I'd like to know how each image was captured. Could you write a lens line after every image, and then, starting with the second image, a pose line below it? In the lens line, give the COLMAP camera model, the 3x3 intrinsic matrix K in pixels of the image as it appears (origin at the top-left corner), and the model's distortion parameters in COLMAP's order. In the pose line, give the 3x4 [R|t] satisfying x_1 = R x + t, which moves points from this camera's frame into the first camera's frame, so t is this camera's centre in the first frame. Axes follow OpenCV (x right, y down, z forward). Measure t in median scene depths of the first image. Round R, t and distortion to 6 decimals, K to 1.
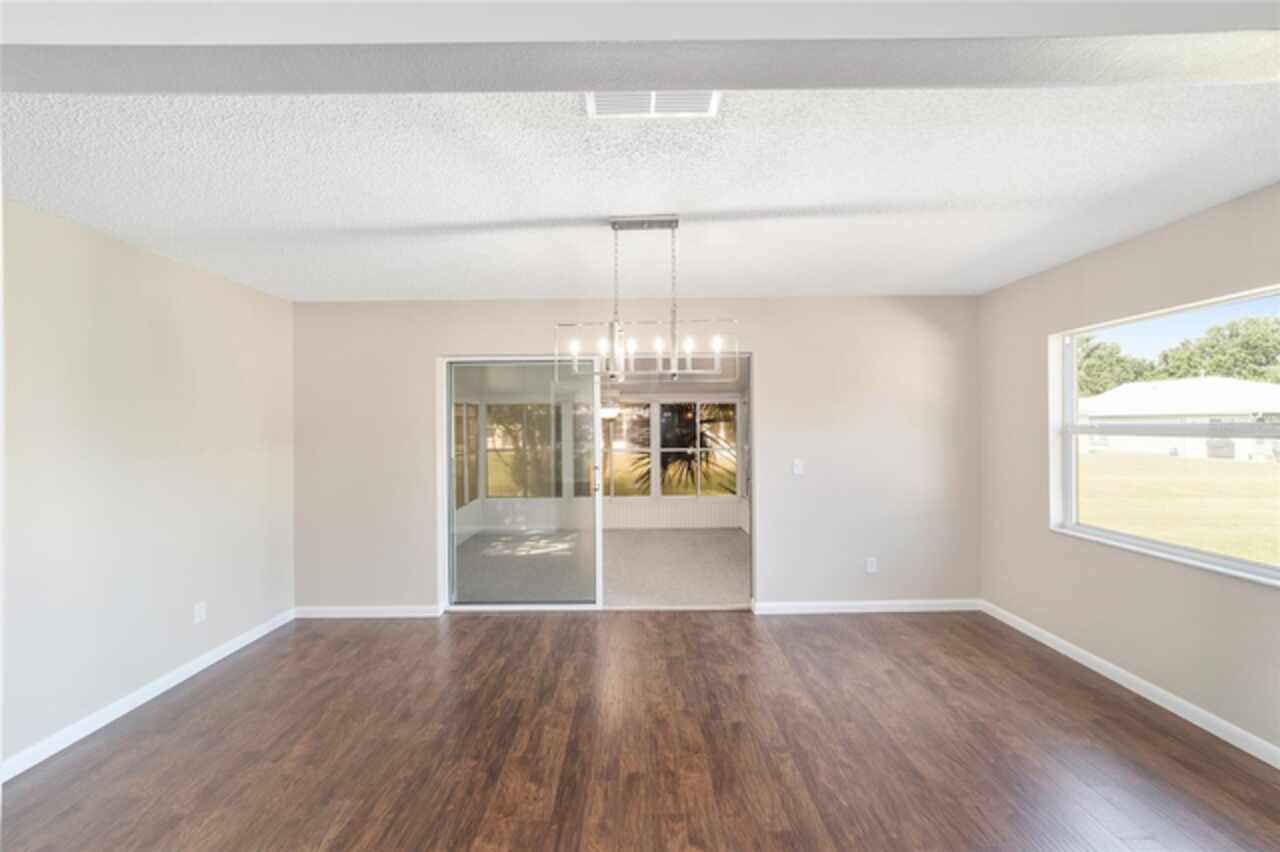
lens RADIAL K [[493.0, 0, 640.0], [0, 493.0, 426.0], [0, 0, 1]] dist [-0.012587, -0.000110]
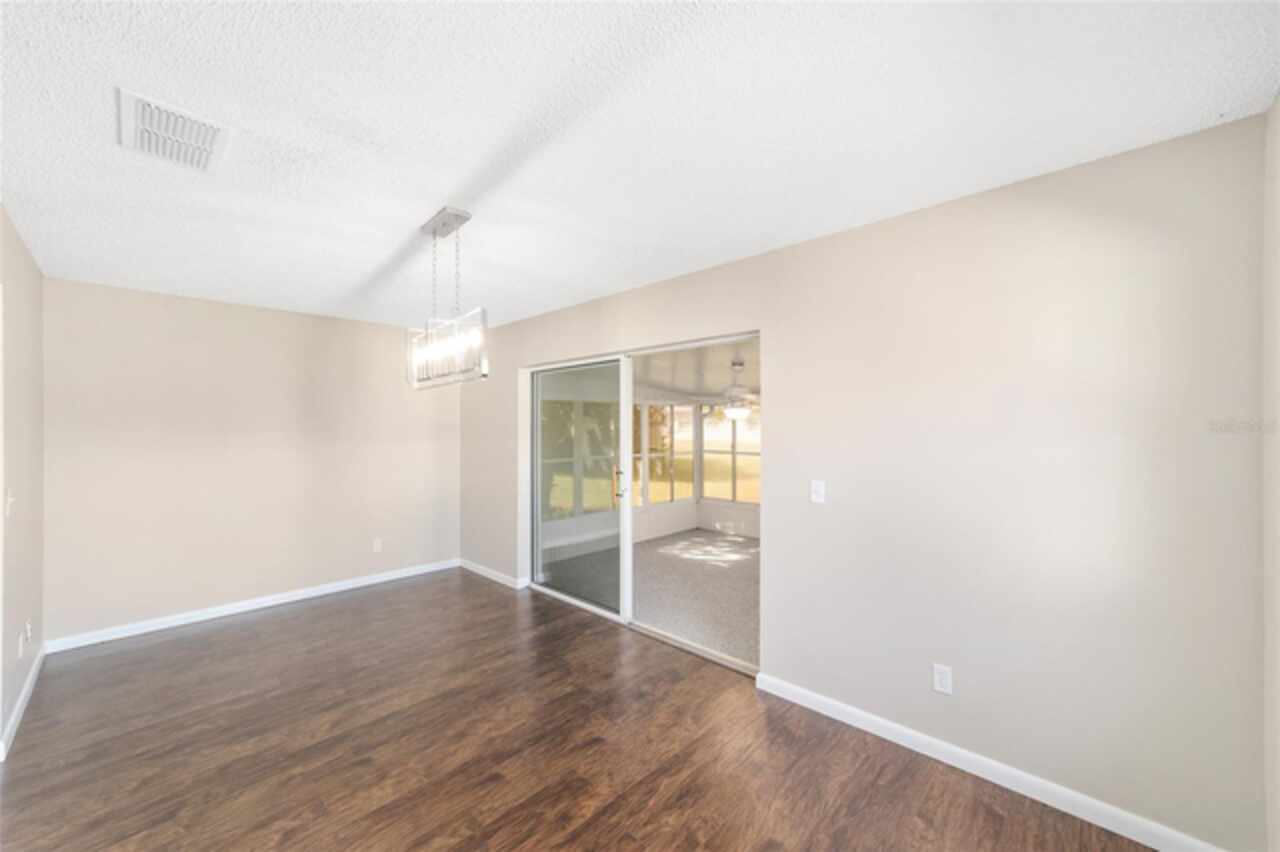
lens RADIAL K [[492.7, 0, 636.2], [0, 492.7, 432.6], [0, 0, 1]] dist [-0.021392, 0.011856]
pose [[0.716634, 0.013436, -0.697320, 0.973041], [-0.002272, 0.999854, 0.016931, -0.013797], [0.697446, -0.010549, 0.716560, 0.564051]]
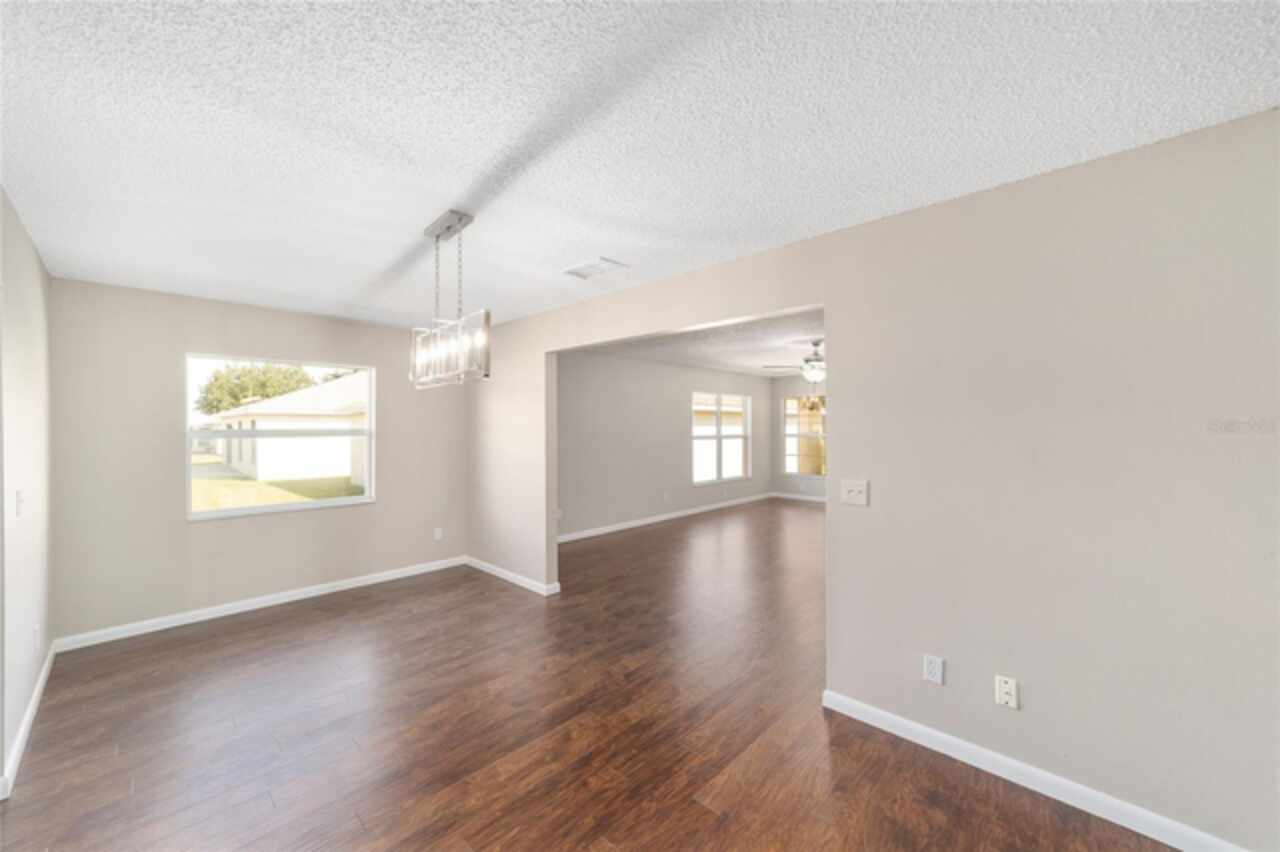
lens RADIAL K [[490.4, 0, 636.8], [0, 490.4, 428.8], [0, 0, 1]] dist [-0.021045, 0.009044]
pose [[-0.722459, 0.007457, 0.691374, -0.952143], [0.006761, 0.999970, -0.003720, 0.008188], [-0.691381, 0.001986, -0.722488, 1.449926]]
